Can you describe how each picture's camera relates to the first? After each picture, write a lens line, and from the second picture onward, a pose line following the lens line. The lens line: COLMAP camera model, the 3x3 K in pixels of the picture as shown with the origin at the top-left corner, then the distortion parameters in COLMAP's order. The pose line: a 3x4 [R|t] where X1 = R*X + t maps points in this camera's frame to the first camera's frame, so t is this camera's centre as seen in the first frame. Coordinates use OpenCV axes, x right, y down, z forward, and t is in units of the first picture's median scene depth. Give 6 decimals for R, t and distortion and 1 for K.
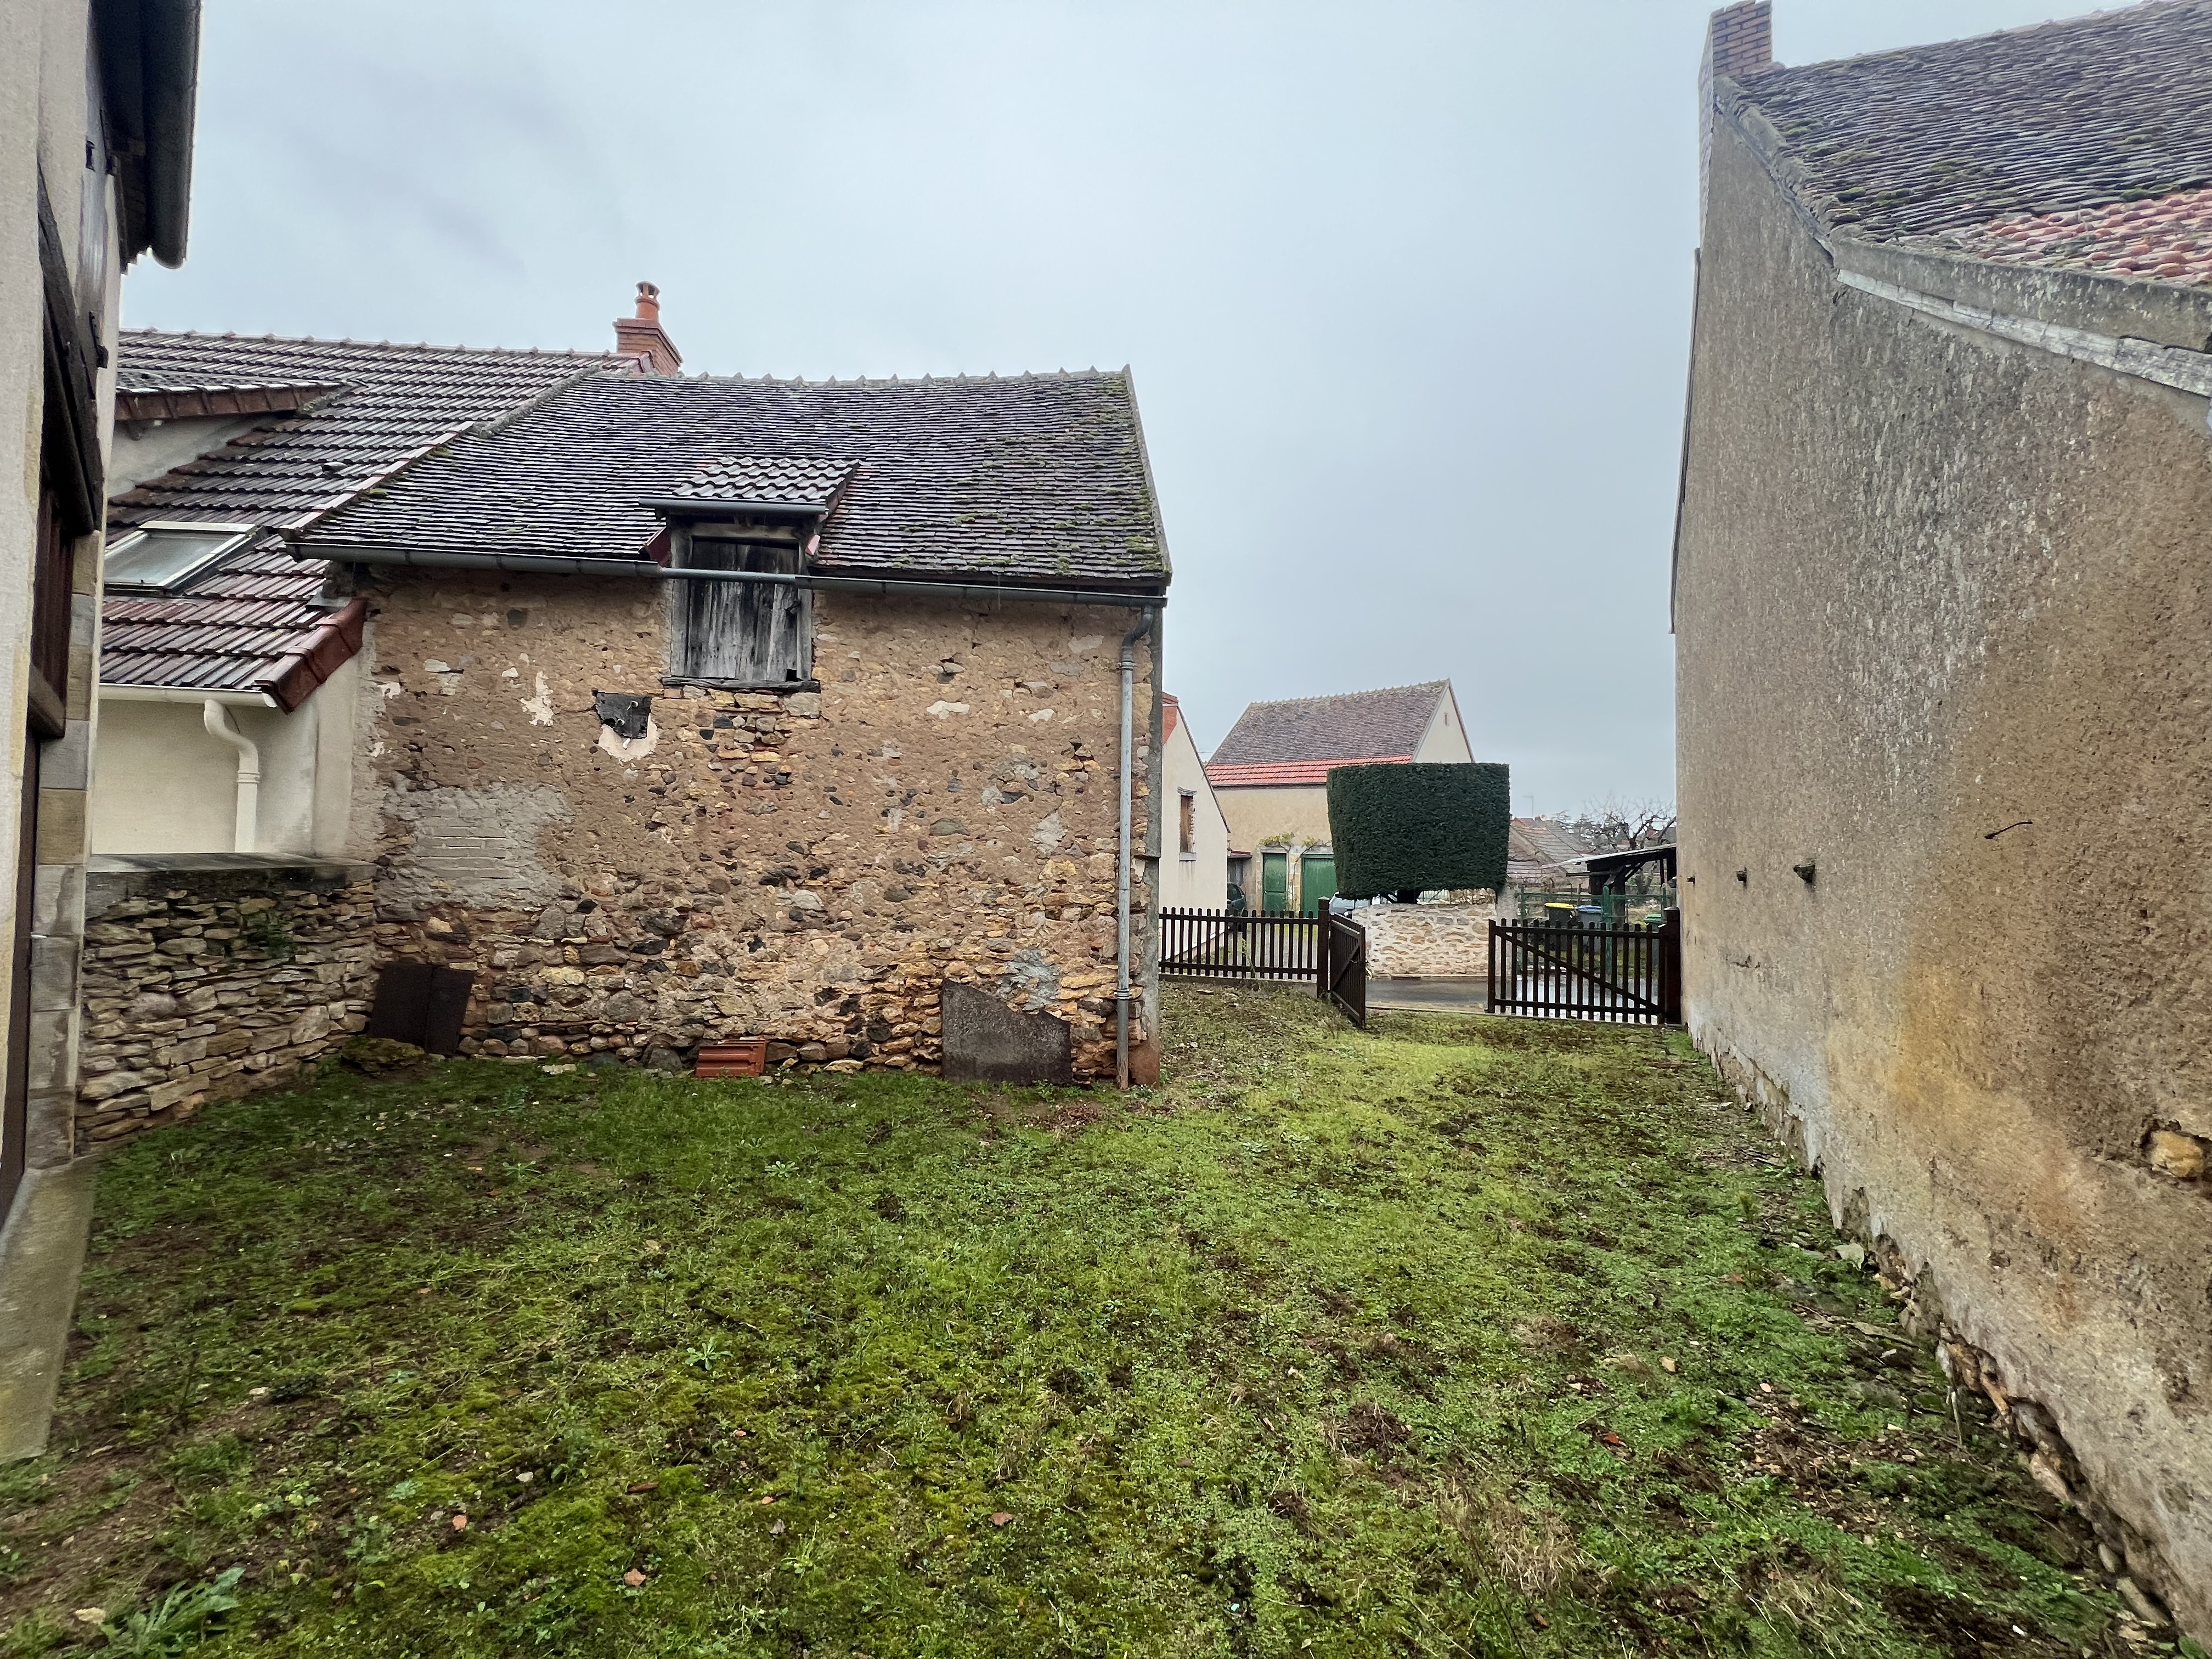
lens RADIAL K [[878.3, 0, 1106.0], [0, 878.3, 829.5], [0, 0, 1]] dist [-0.001701, -0.000009]
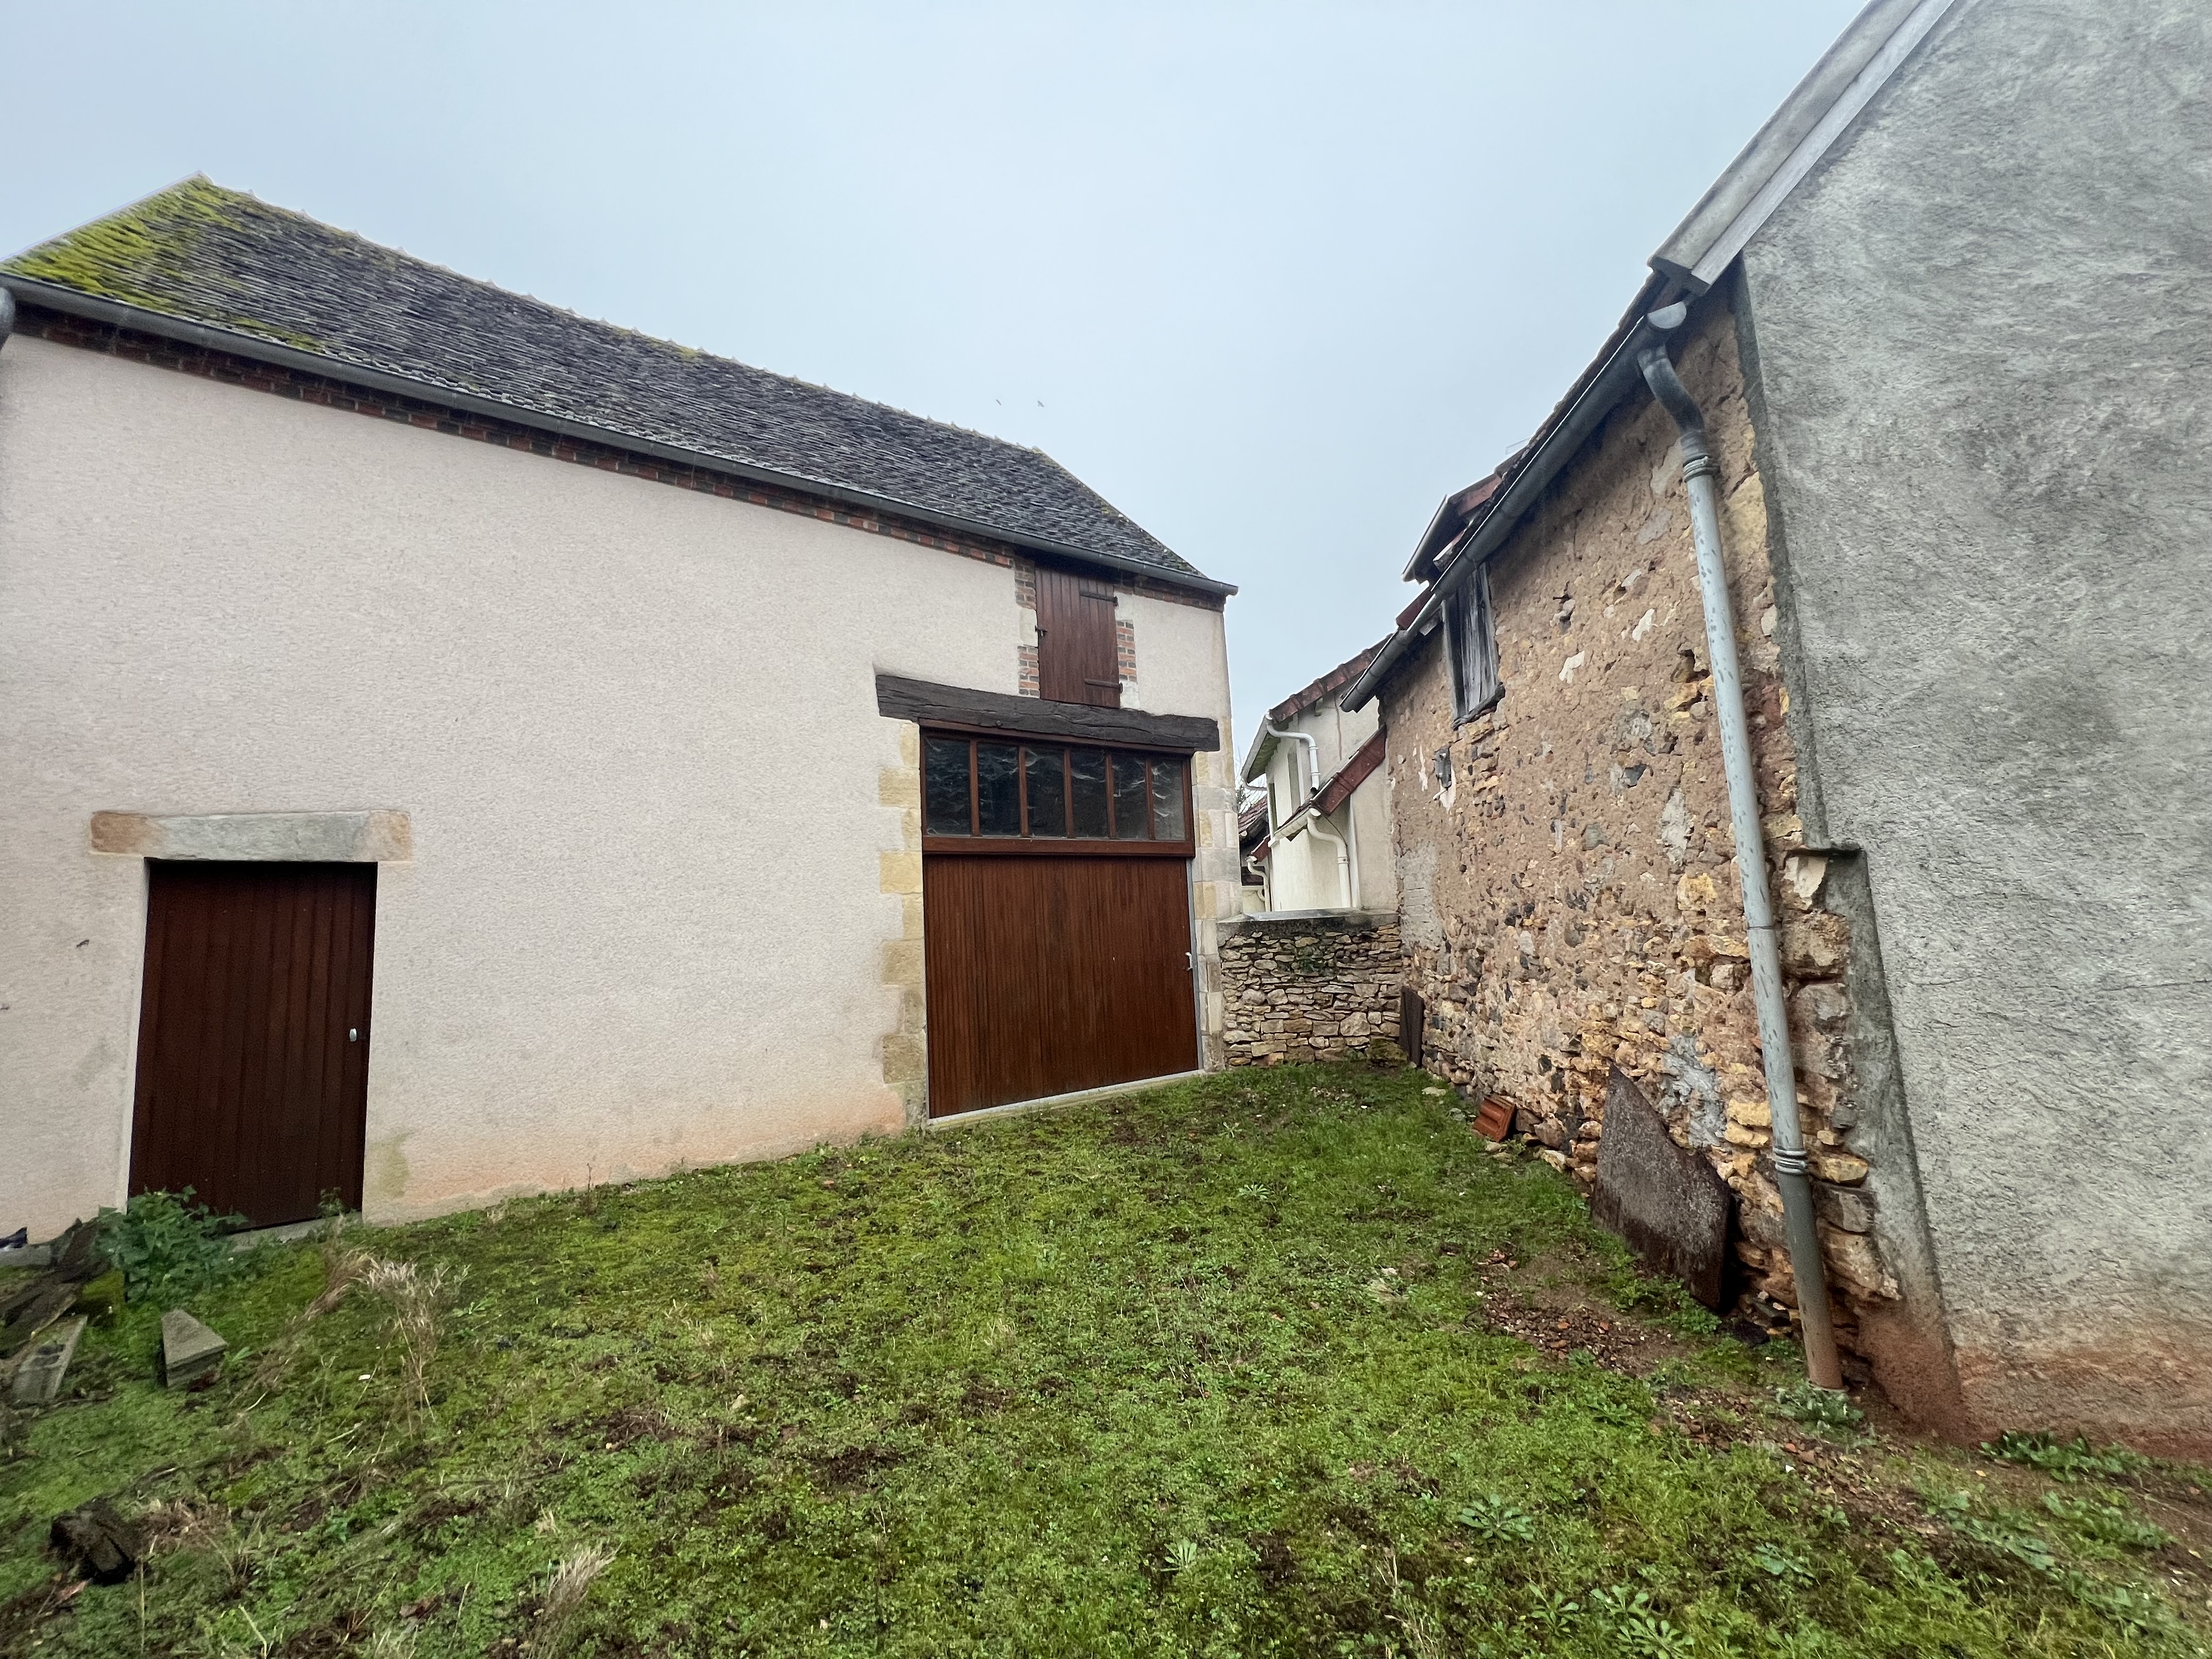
lens RADIAL K [[878.3, 0, 1106.0], [0, 878.3, 829.5], [0, 0, 1]] dist [-0.001701, -0.000009]
pose [[-0.182103, -0.116732, -0.976326, 0.558843], [0.065125, 0.989316, -0.130432, 0.056811], [0.981120, -0.087335, -0.172555, 0.767896]]
